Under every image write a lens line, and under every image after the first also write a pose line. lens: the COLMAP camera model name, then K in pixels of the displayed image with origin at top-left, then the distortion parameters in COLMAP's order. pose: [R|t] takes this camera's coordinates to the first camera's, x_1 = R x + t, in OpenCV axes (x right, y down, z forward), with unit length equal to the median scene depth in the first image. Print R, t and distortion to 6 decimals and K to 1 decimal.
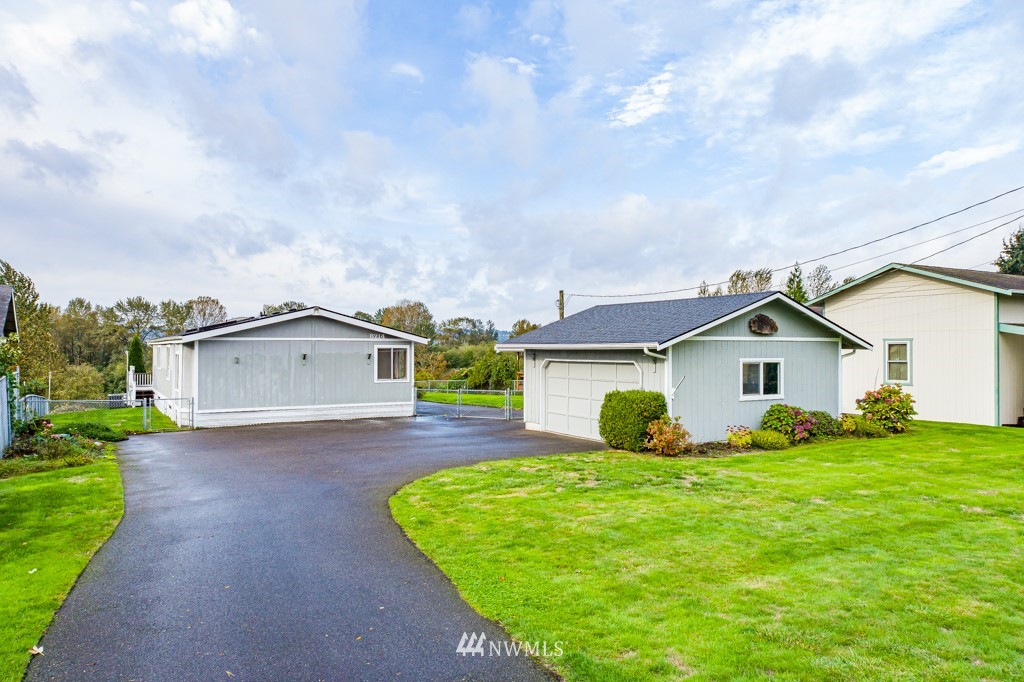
lens RADIAL K [[694.7, 0, 512.0], [0, 694.7, 341.0], [0, 0, 1]] dist [-0.002983, 0.014579]
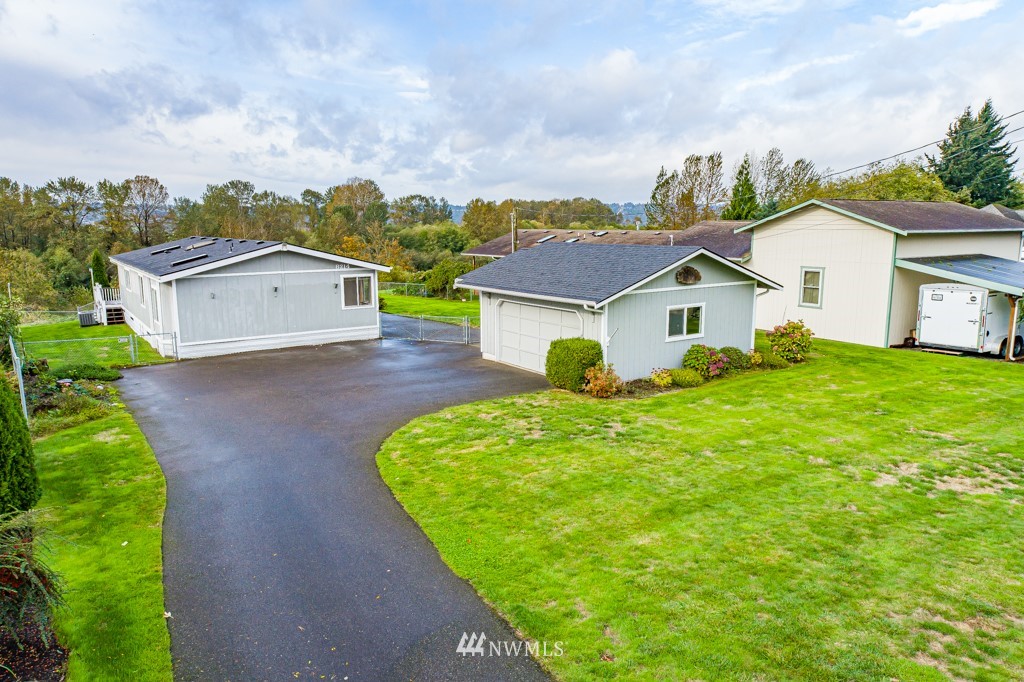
lens RADIAL K [[694.7, 0, 512.0], [0, 694.7, 341.0], [0, 0, 1]] dist [-0.002983, 0.014579]
pose [[0.997908, -0.016132, 0.062599, -0.003633], [0.004765, 0.984082, 0.177651, -0.122882], [-0.064469, -0.176981, 0.982101, -0.130668]]
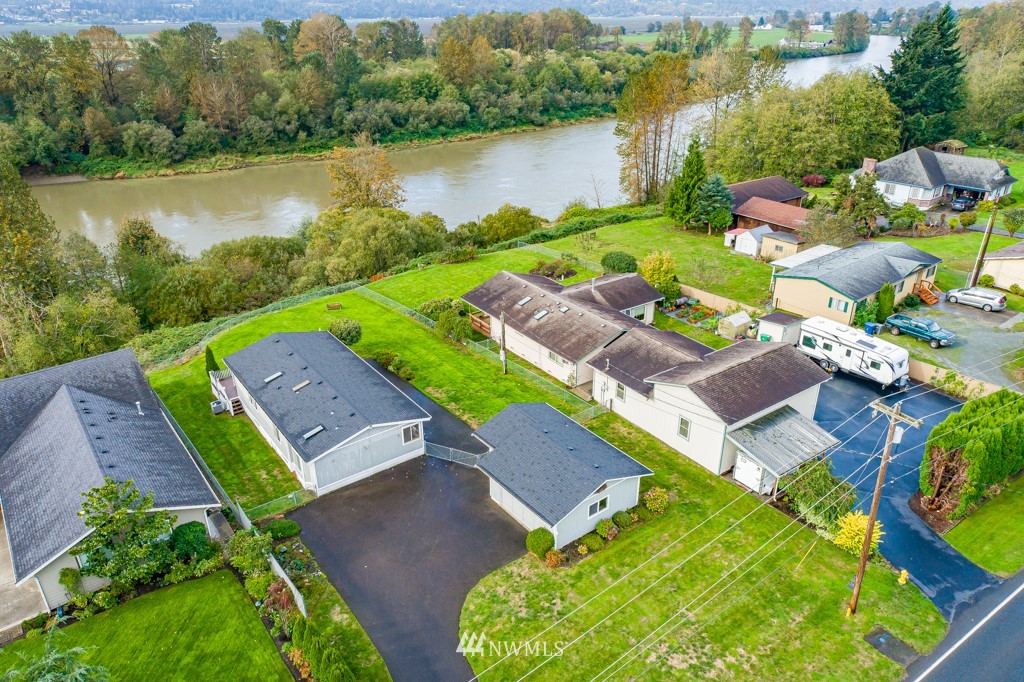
lens RADIAL K [[694.7, 0, 512.0], [0, 694.7, 341.0], [0, 0, 1]] dist [-0.002983, 0.014579]
pose [[0.994849, -0.052432, 0.086758, -0.087226], [0.008987, 0.898095, 0.439709, -1.432609], [-0.100972, -0.436665, 0.893940, -0.758177]]
